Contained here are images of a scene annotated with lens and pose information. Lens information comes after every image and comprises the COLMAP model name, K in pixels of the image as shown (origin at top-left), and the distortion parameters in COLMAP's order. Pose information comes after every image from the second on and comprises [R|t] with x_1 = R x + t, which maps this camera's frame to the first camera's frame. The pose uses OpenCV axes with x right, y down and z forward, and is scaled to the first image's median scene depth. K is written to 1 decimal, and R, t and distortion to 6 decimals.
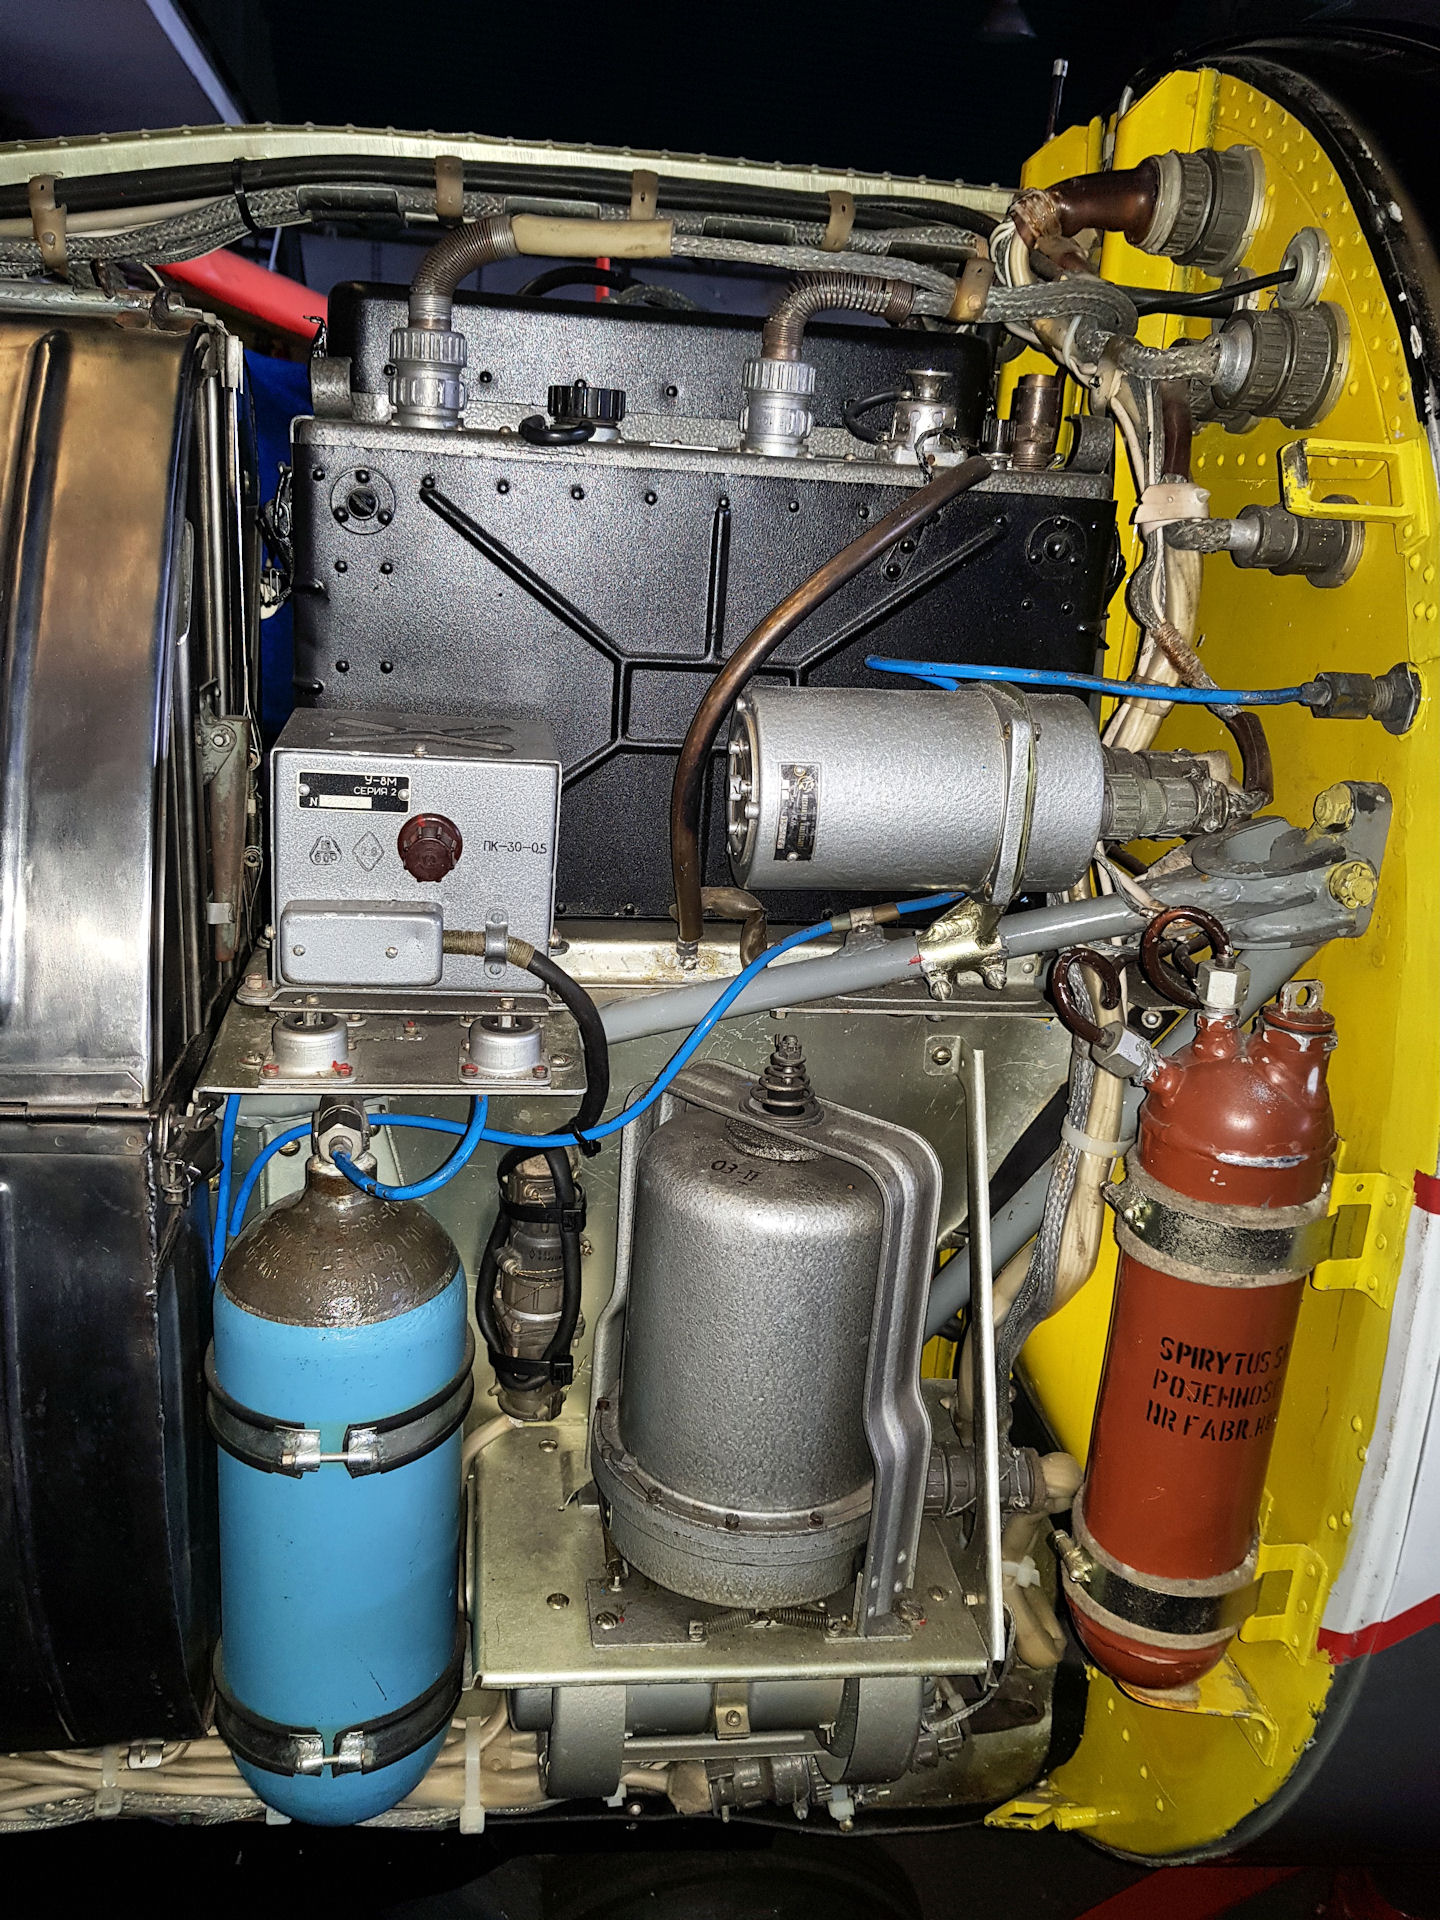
lens RADIAL K [[1529.3, 0, 720.0], [0, 1529.3, 960.0], [0, 0, 1]] dist [-0.005018, -0.015726]
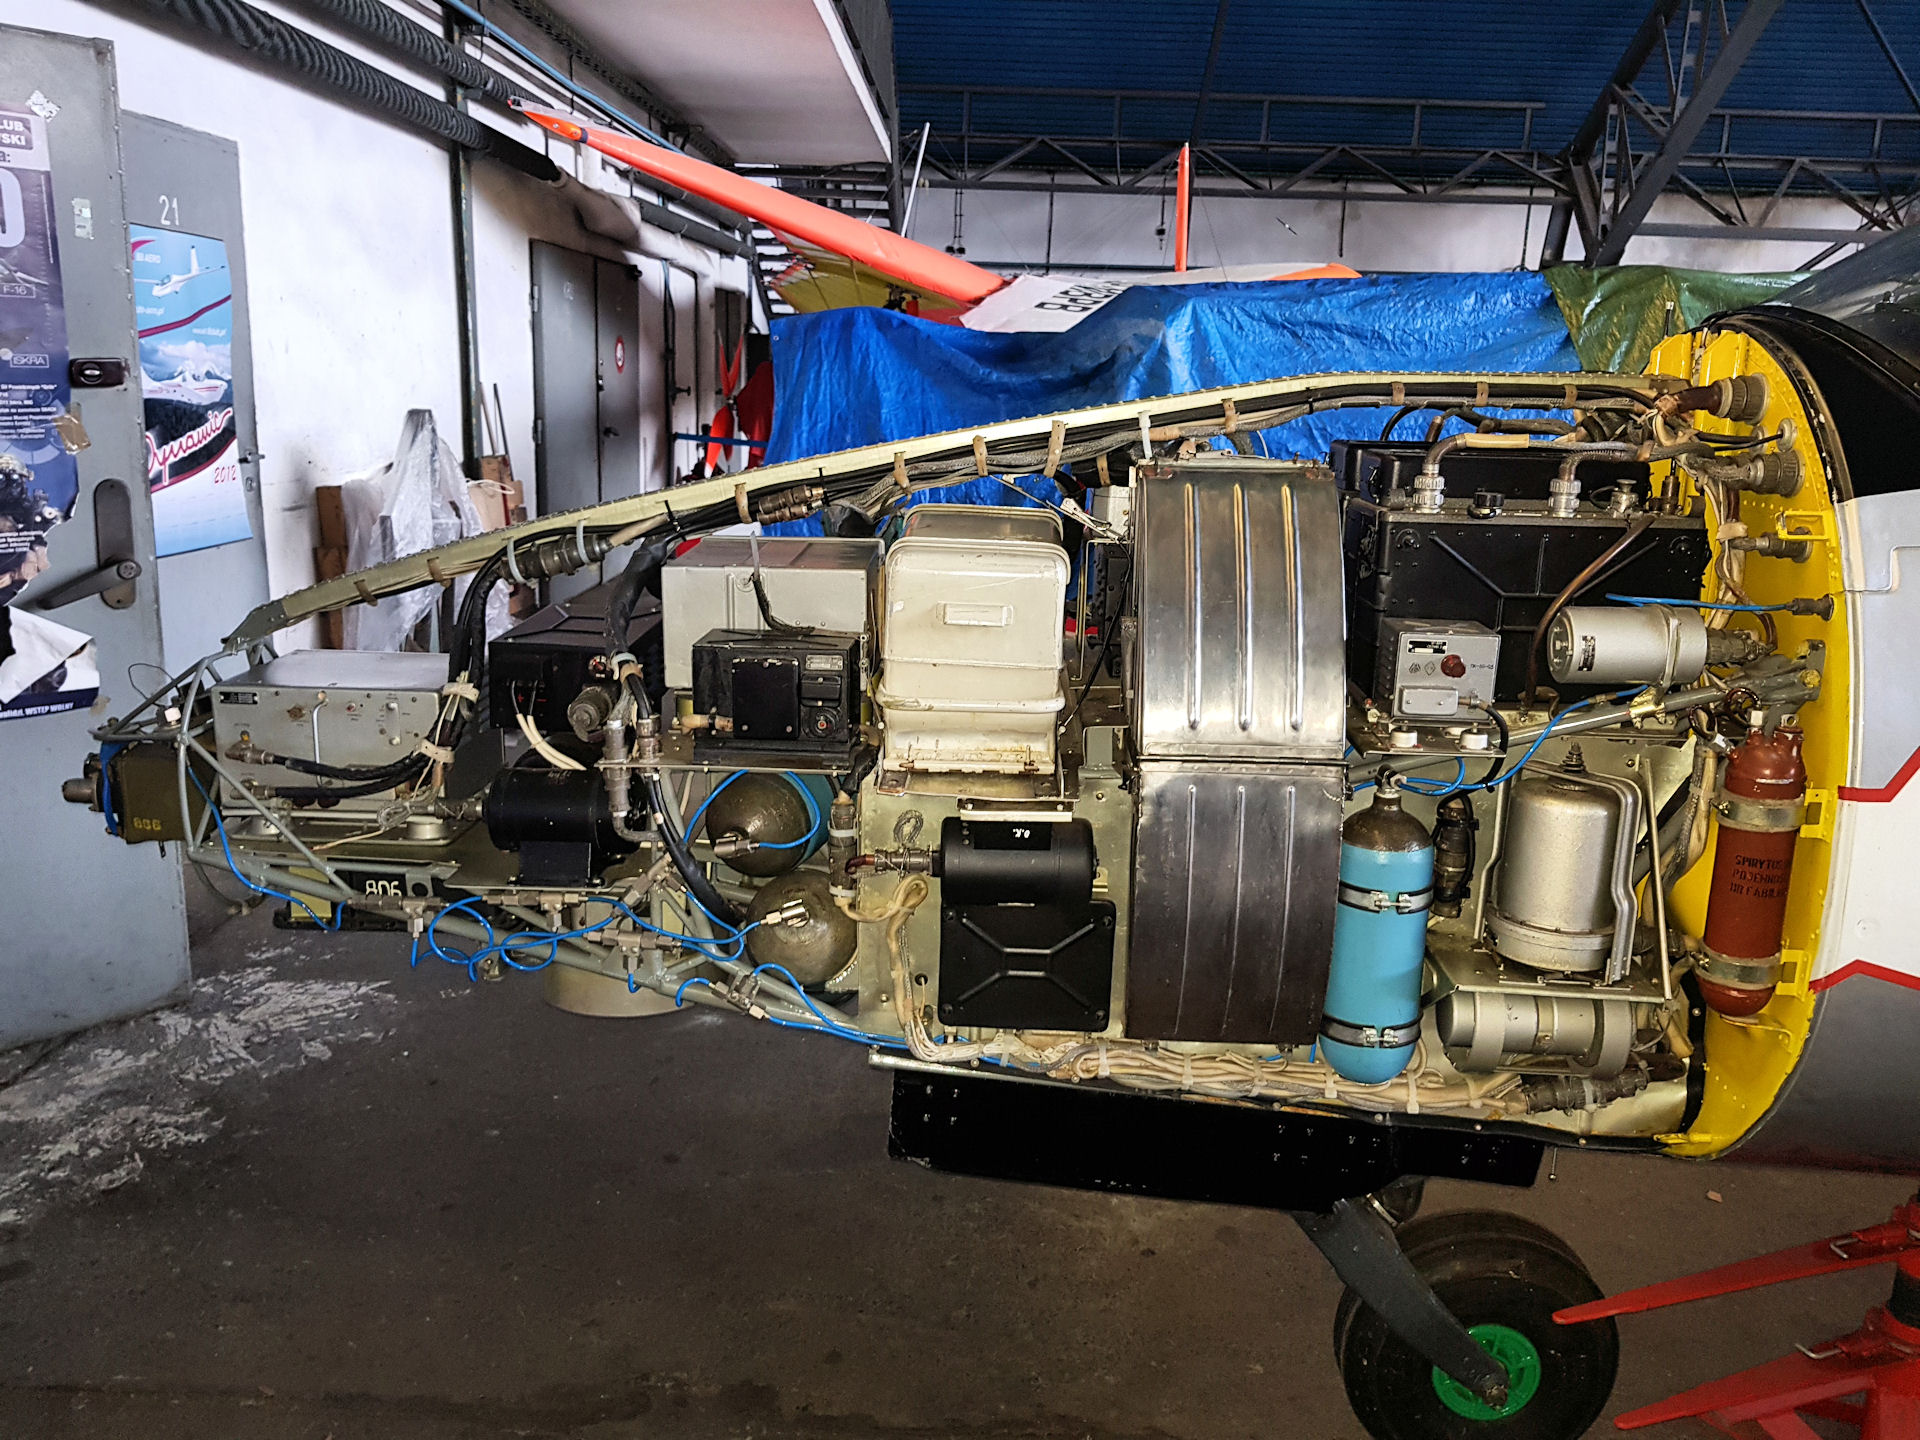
lens RADIAL K [[1524.6, 0, 963.2], [0, 1524.6, 728.9], [0, 0, 1]] dist [-0.012737, 0.000881]
pose [[0.981732, -0.003228, -0.190243, -0.486397], [-0.011860, 0.996874, -0.078117, 0.243554], [0.189900, 0.078946, 0.978624, -1.716599]]
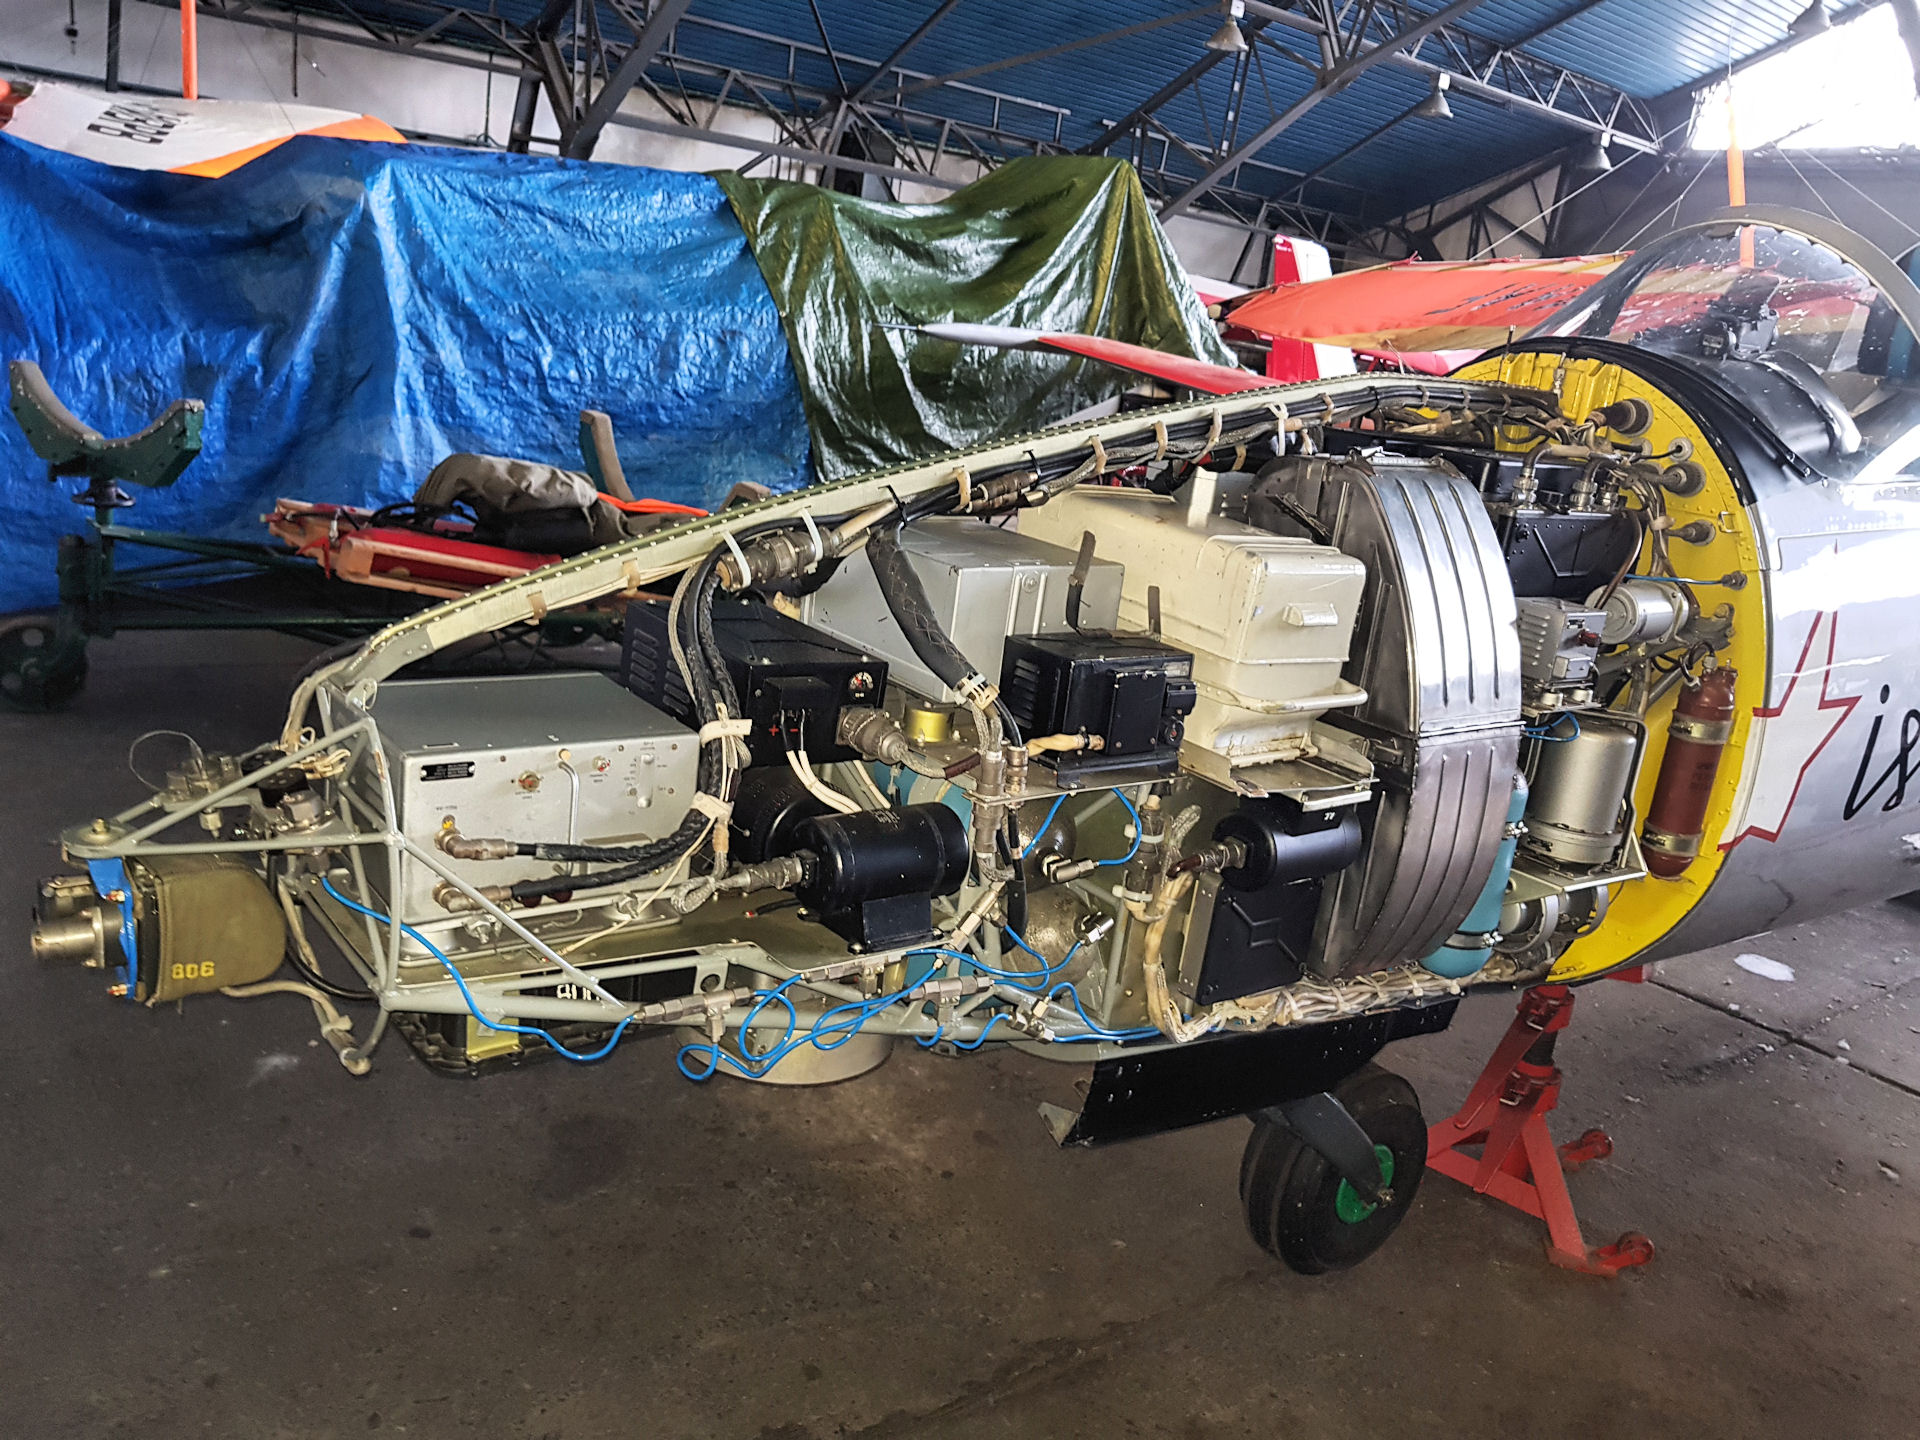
lens RADIAL K [[1508.5, 0, 960.0], [0, 1508.5, 720.0], [0, 0, 1]] dist [0.003743, -0.006892]
pose [[0.880778, -0.090416, 0.464818, -2.768757], [0.085934, 0.995822, 0.030873, -0.103958], [-0.465667, 0.012751, 0.884868, -1.266880]]
